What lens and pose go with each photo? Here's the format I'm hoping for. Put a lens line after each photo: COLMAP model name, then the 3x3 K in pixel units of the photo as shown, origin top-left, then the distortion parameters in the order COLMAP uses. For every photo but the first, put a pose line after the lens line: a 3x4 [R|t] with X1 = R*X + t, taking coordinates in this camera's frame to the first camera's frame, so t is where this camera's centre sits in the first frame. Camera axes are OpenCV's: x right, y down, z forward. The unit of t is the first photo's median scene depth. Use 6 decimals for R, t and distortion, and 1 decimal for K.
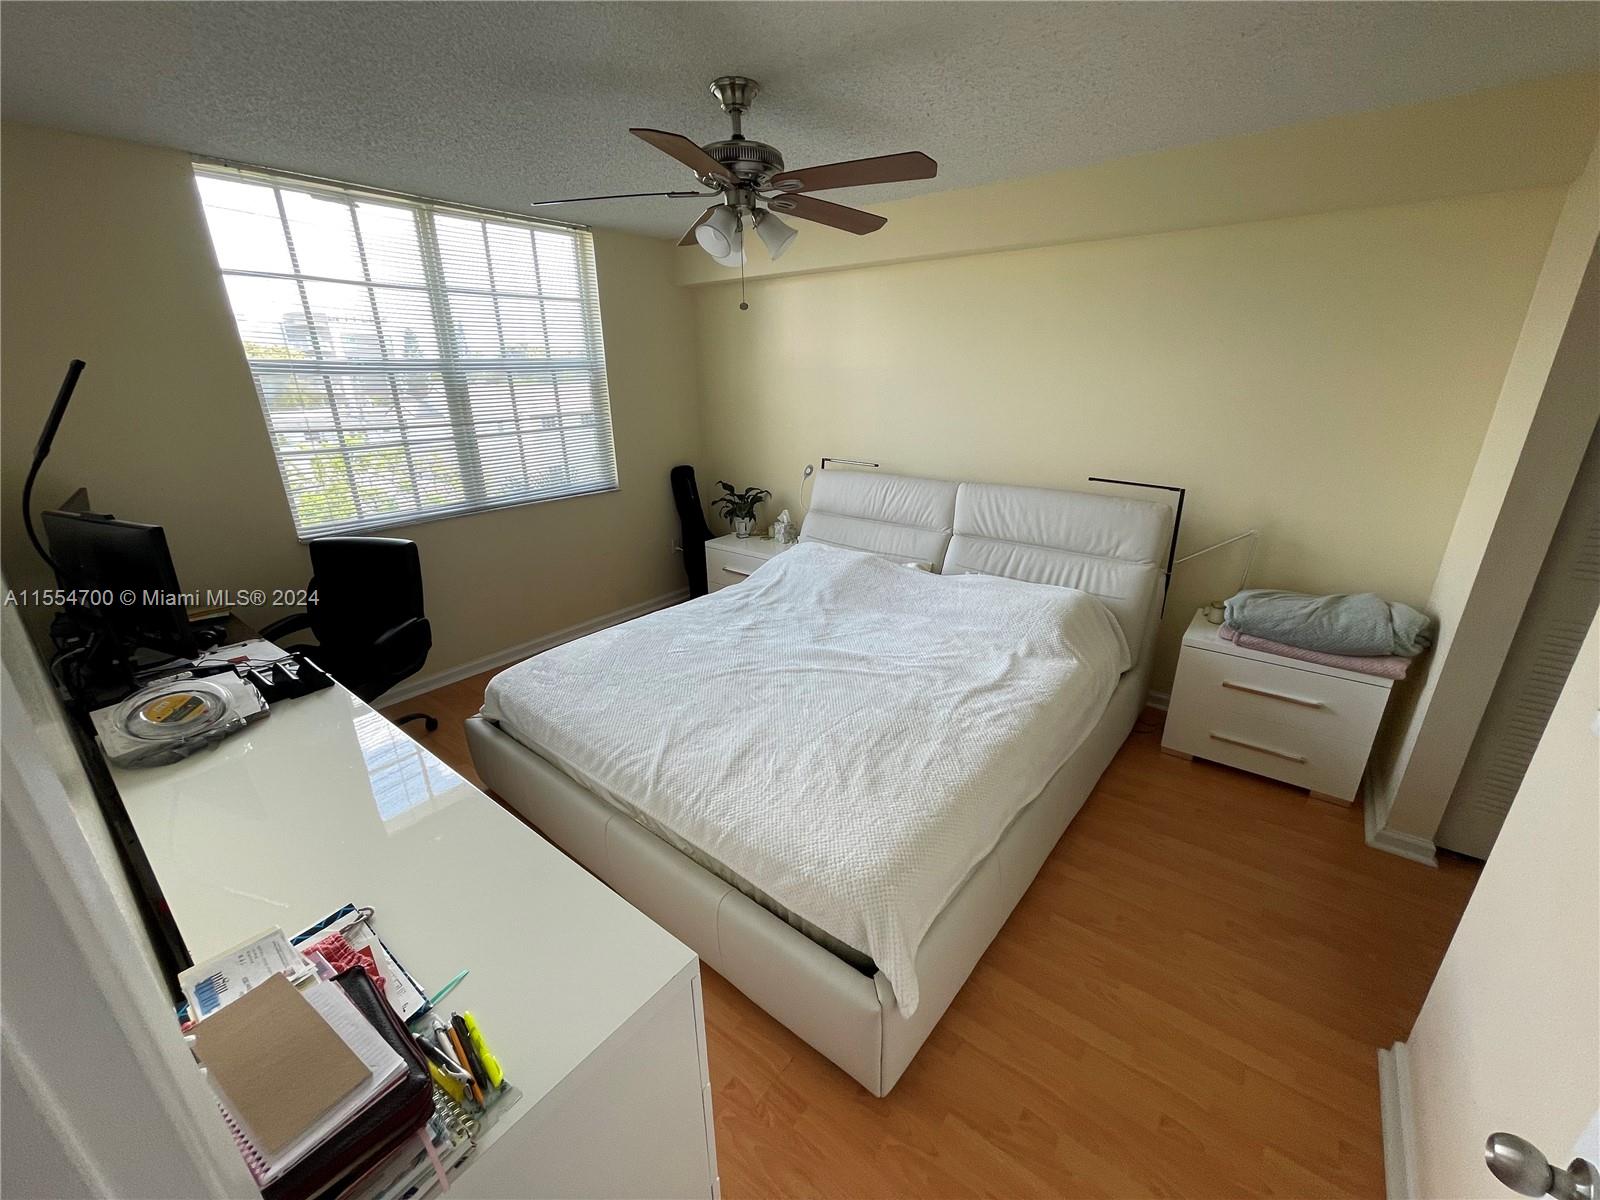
lens RADIAL K [[647.0, 0, 796.4], [0, 647.0, 599.0], [0, 0, 1]] dist [-0.000164, 0.002975]
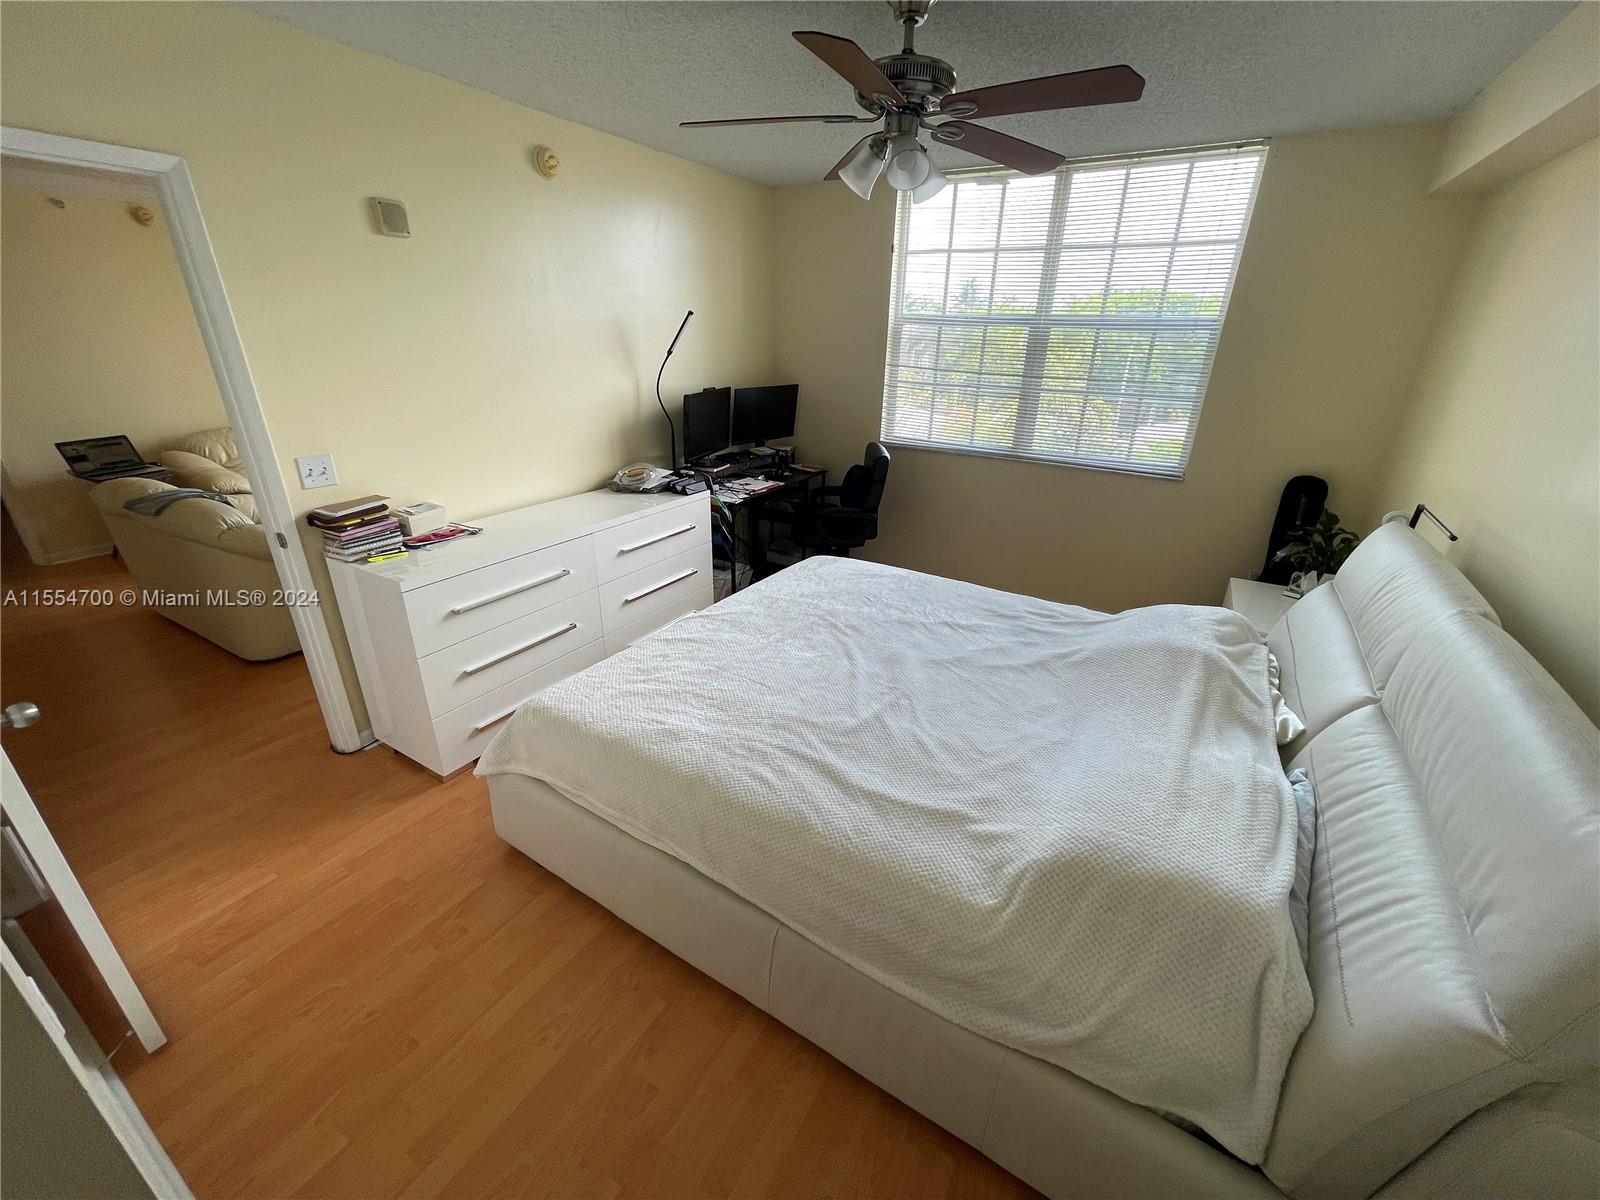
lens RADIAL K [[647.0, 0, 797.7], [0, 647.0, 600.4], [0, 0, 1]] dist [-0.000164, 0.002975]
pose [[0.133712, 0.399261, -0.907035, 0.660308], [-0.356197, 0.873453, 0.331970, -0.194989], [0.924794, 0.278695, 0.259006, 0.554346]]
